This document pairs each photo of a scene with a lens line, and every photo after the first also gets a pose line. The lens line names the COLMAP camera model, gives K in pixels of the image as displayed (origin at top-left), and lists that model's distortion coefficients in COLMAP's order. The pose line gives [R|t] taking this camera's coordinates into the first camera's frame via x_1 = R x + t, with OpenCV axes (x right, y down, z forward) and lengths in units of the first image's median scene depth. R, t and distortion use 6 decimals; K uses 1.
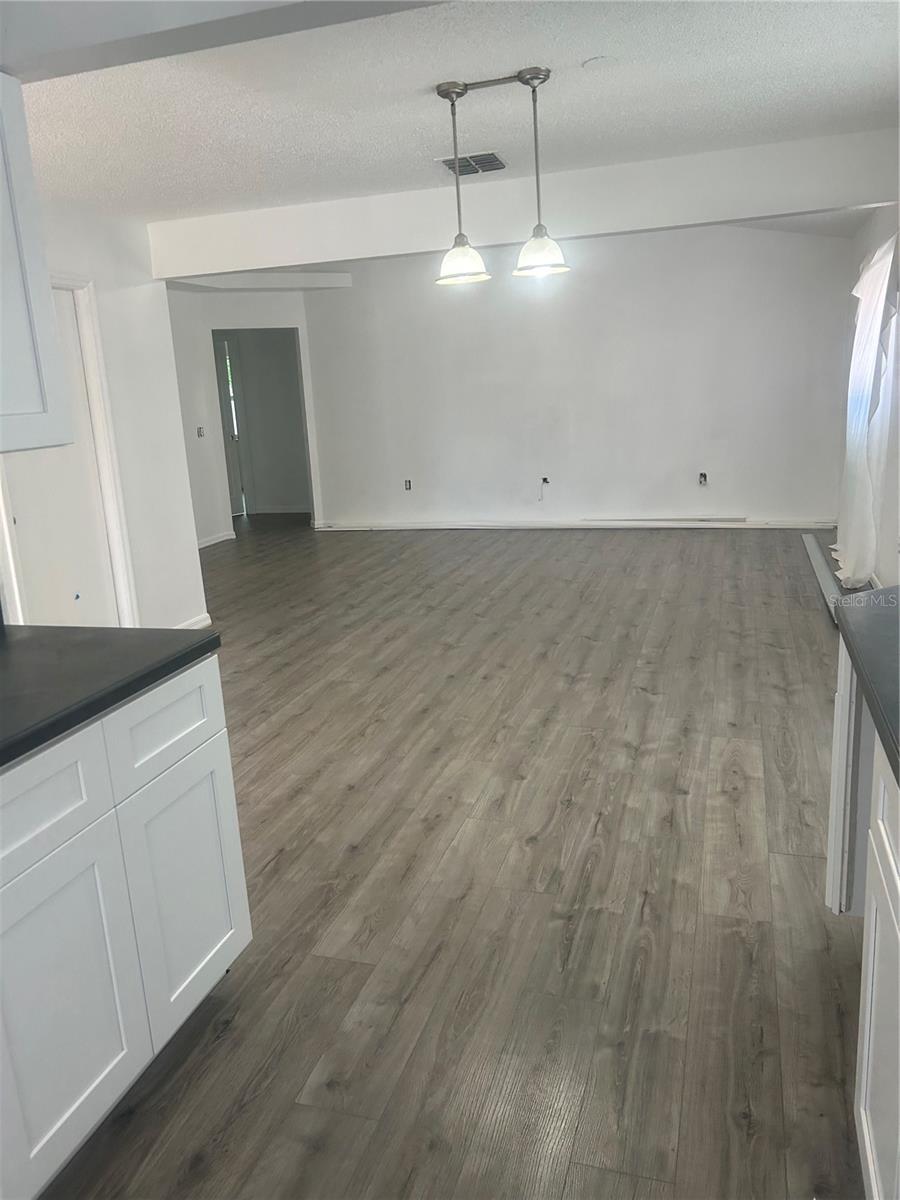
lens RADIAL K [[904.9, 0, 439.8], [0, 904.9, 604.5], [0, 0, 1]] dist [0.111006, -0.204460]
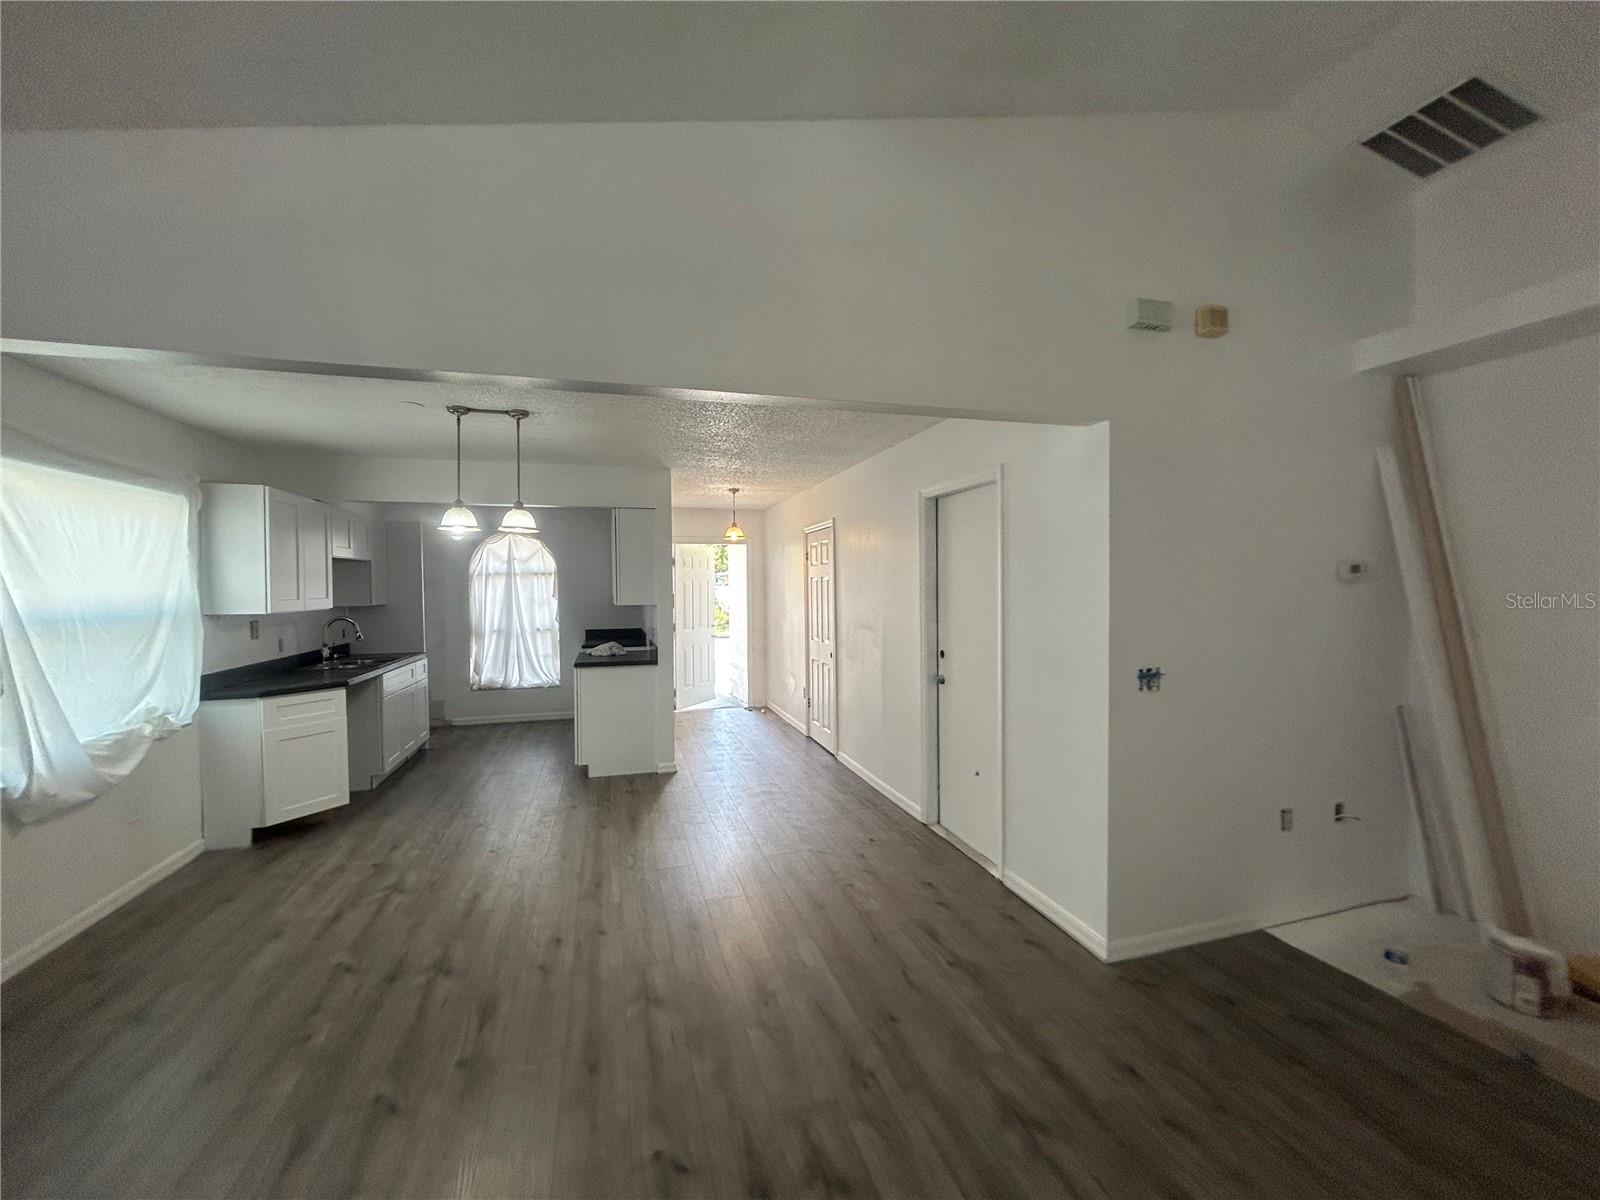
lens RADIAL K [[647.0, 0, 800.0], [0, 647.0, 600.0], [0, 0, 1]] dist [-0.000447, -0.000186]
pose [[-0.825466, 0.077313, -0.559131, 0.143636], [-0.076950, 0.965914, 0.247163, -0.318312], [0.559182, 0.247050, -0.791380, 1.241160]]
